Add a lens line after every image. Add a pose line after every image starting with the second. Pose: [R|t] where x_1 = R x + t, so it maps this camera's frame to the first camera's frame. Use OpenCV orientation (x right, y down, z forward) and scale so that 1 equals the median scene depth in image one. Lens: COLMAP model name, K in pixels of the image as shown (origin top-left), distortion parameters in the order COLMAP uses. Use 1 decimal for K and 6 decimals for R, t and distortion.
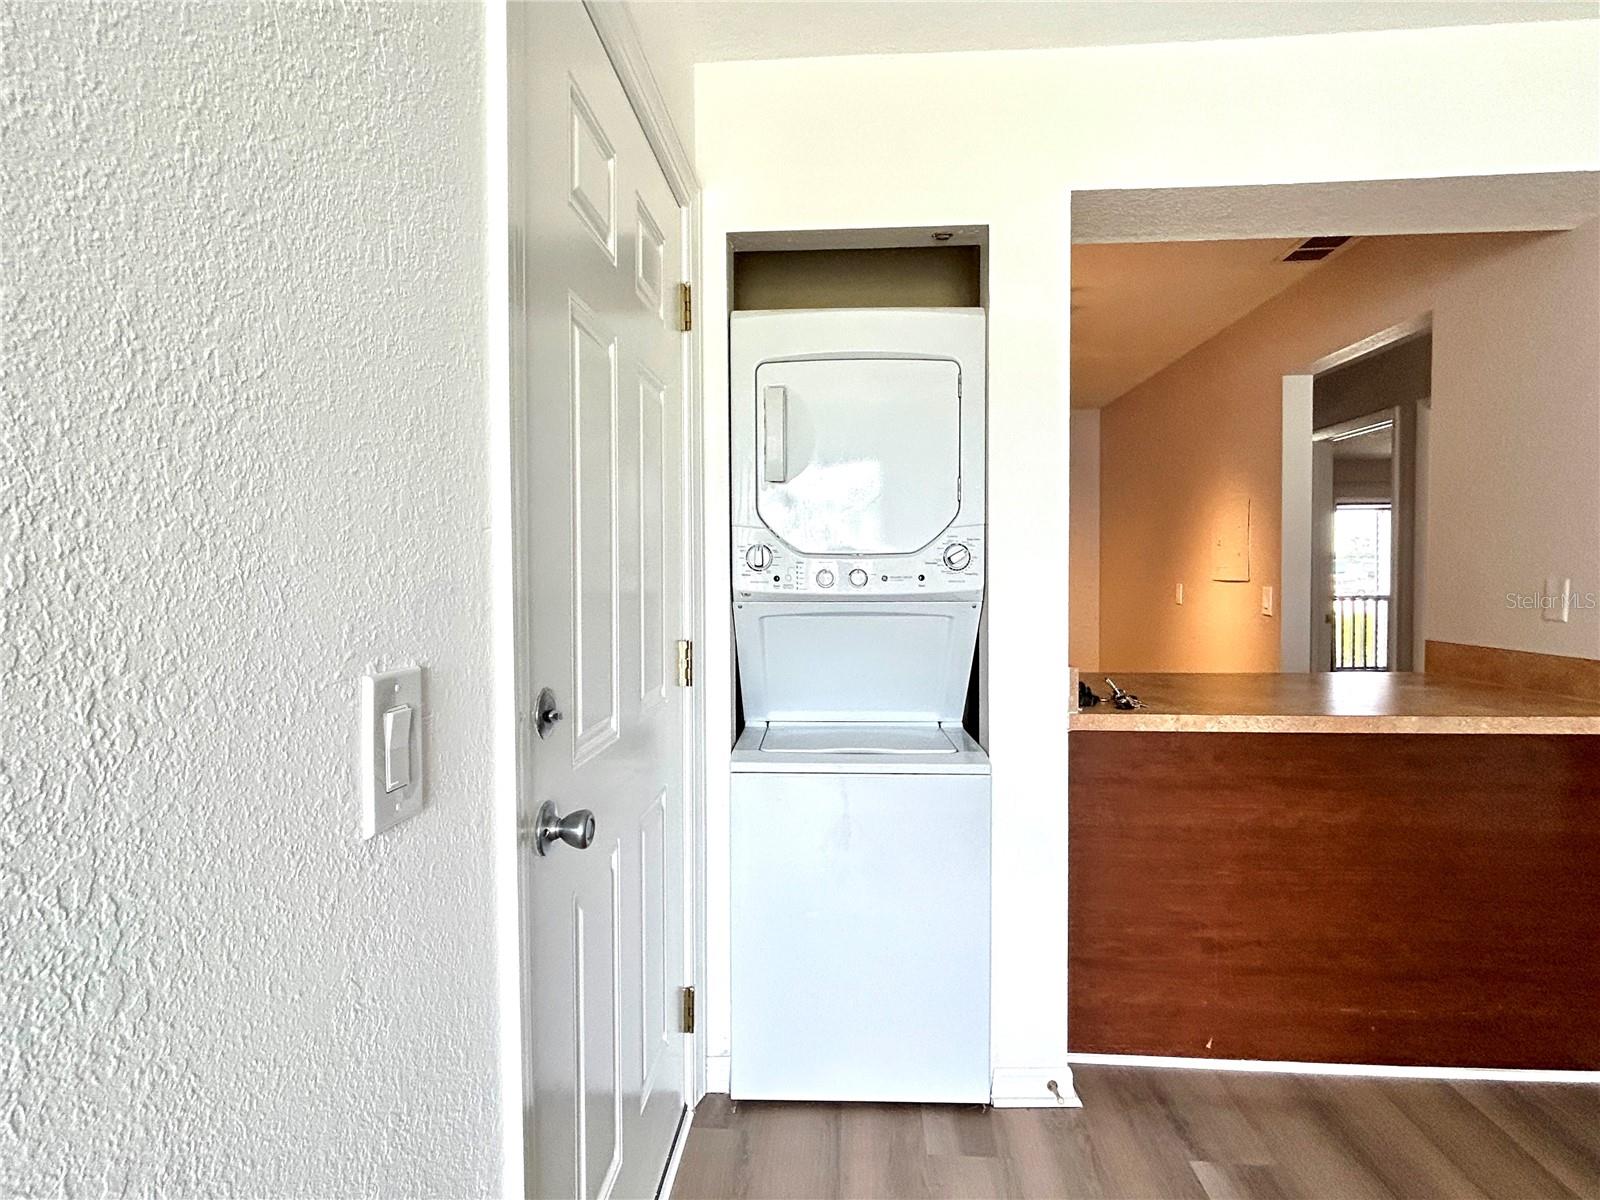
lens RADIAL K [[822.2, 0, 800.0], [0, 822.2, 600.0], [0, 0, 1]] dist [-0.001184, -0.000506]
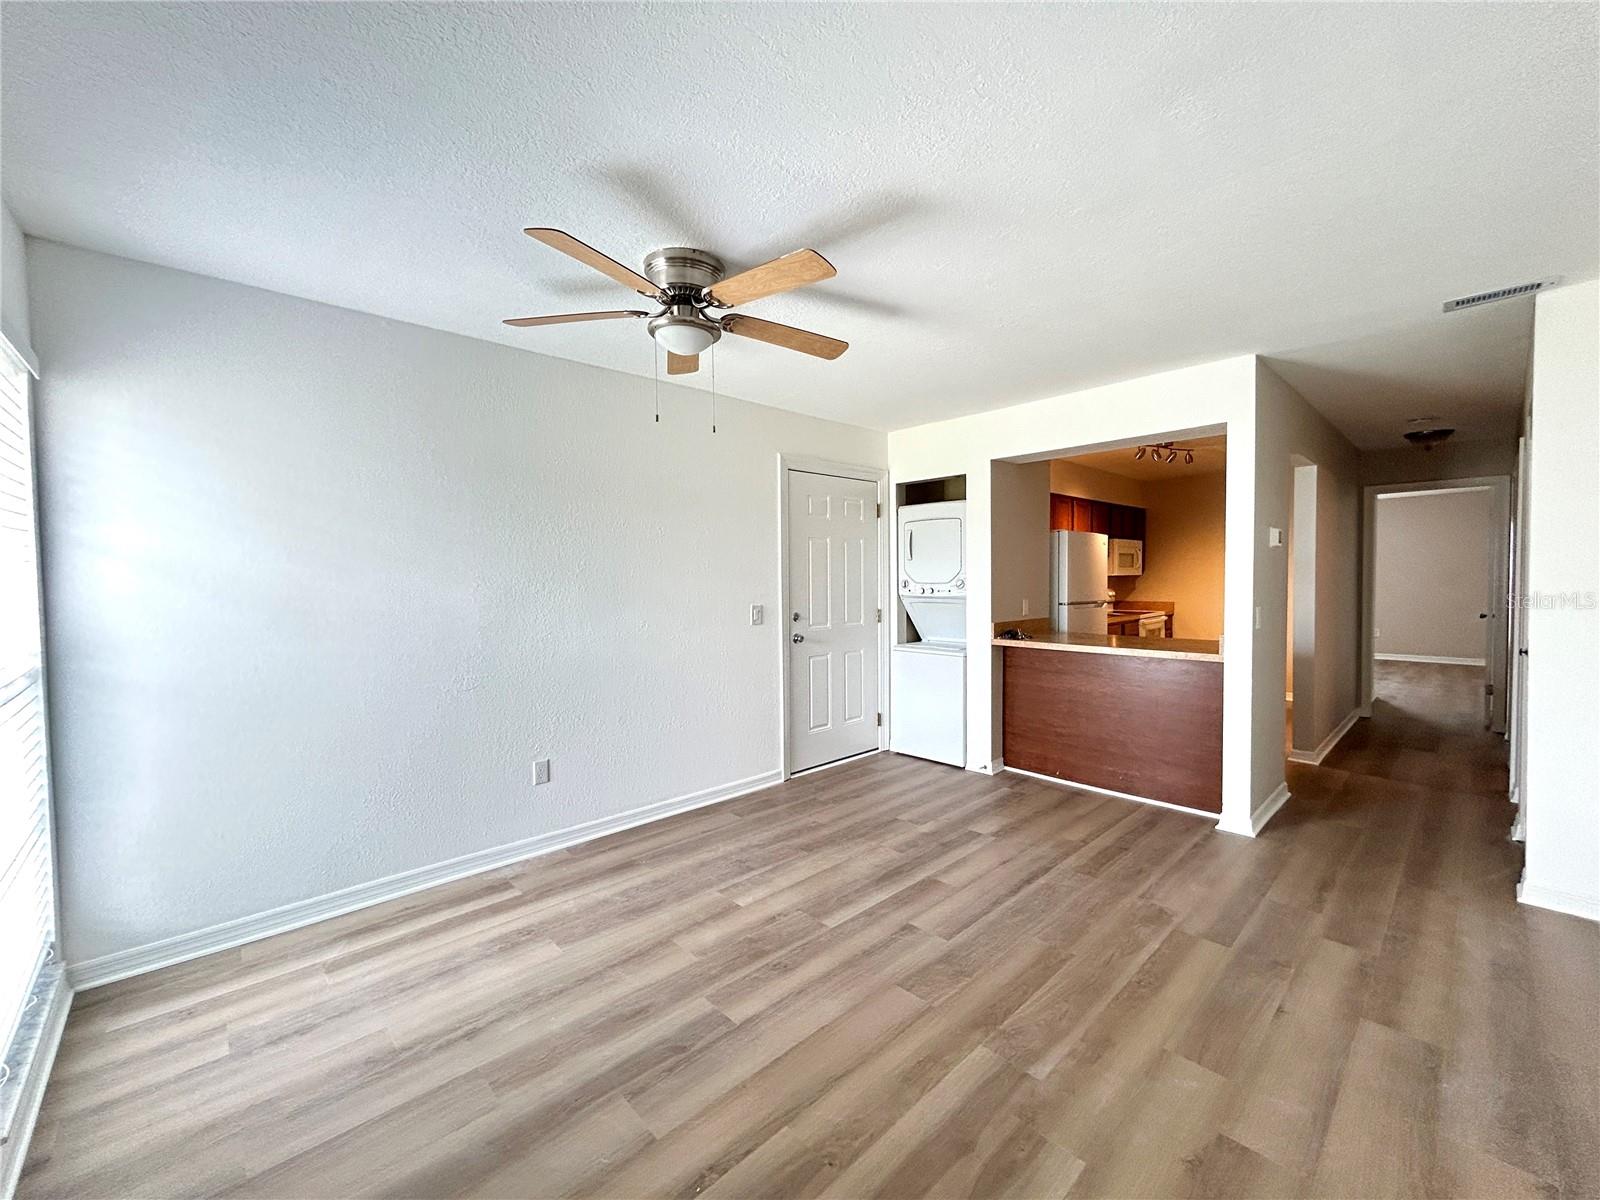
lens RADIAL K [[641.7, 0, 800.0], [0, 641.7, 600.0], [0, 0, 1]] dist [0.000490, 0.000012]
pose [[0.720132, 0.017813, -0.693608, 1.399182], [-0.013886, 0.999840, 0.011261, -0.012817], [0.693698, 0.001523, 0.720264, -1.080142]]
